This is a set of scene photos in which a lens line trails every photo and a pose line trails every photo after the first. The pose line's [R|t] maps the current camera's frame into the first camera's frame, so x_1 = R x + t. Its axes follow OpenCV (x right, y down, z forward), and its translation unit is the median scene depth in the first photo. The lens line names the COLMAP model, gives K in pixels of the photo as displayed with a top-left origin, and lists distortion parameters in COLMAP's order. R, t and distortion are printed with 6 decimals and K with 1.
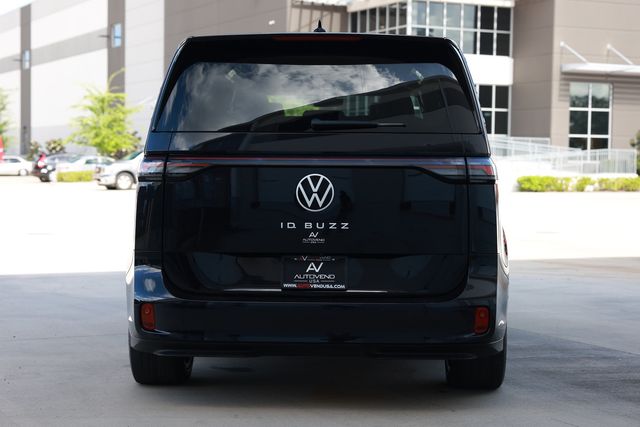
lens RADIAL K [[1259.6, 0, 316.4], [0, 1259.6, 209.7], [0, 0, 1]] dist [0.205879, 0.000000]
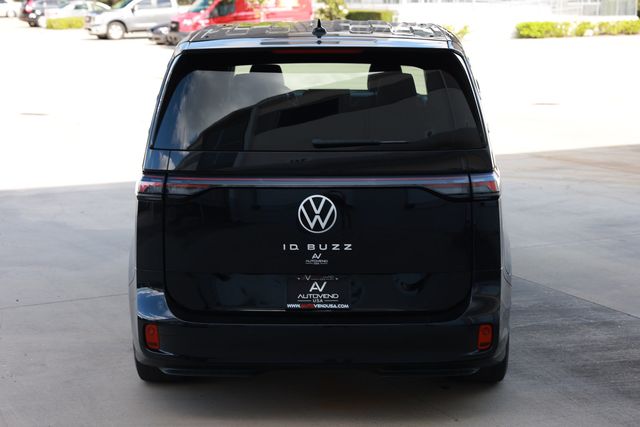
lens RADIAL K [[1259.6, 0, 325.7], [0, 1259.6, 217.6], [0, 0, 1]] dist [0.205879, 0.000000]
pose [[0.999855, -0.014304, 0.009249, -0.003664], [0.012779, 0.988908, 0.147979, -0.150778], [-0.011263, -0.147840, 0.988947, 0.020955]]
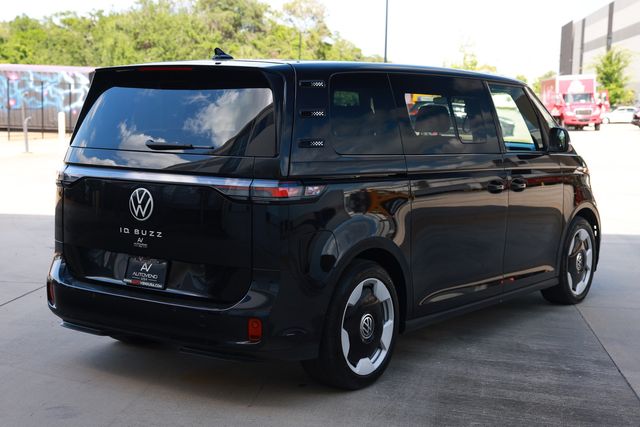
lens RADIAL K [[1025.7, 0, 314.5], [0, 1025.7, 213.4], [0, 0, 1]] dist [0.146585, 0.000000]
pose [[0.826418, 0.065732, -0.559207, 0.639045], [-0.027836, 0.996718, 0.076022, -0.078794], [0.562369, -0.047260, 0.825535, 0.289713]]
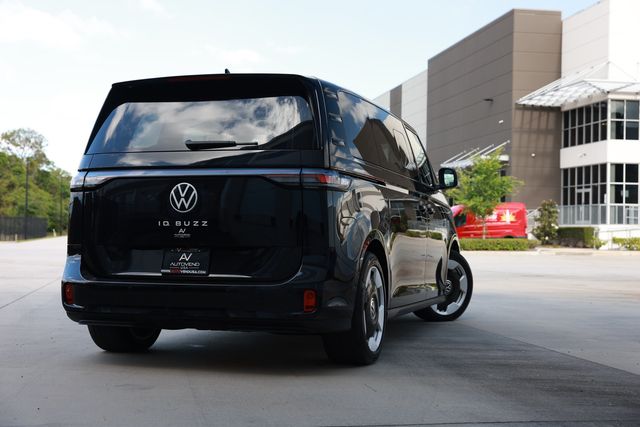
lens RADIAL K [[936.3, 0, 324.4], [0, 936.3, 216.5], [0, 0, 1]] dist [0.048856, 0.000000]
pose [[0.962583, -0.005886, -0.270923, 0.375033], [-0.009694, 0.998376, -0.056133, 0.054805], [0.270813, 0.056659, 0.960963, 0.127475]]
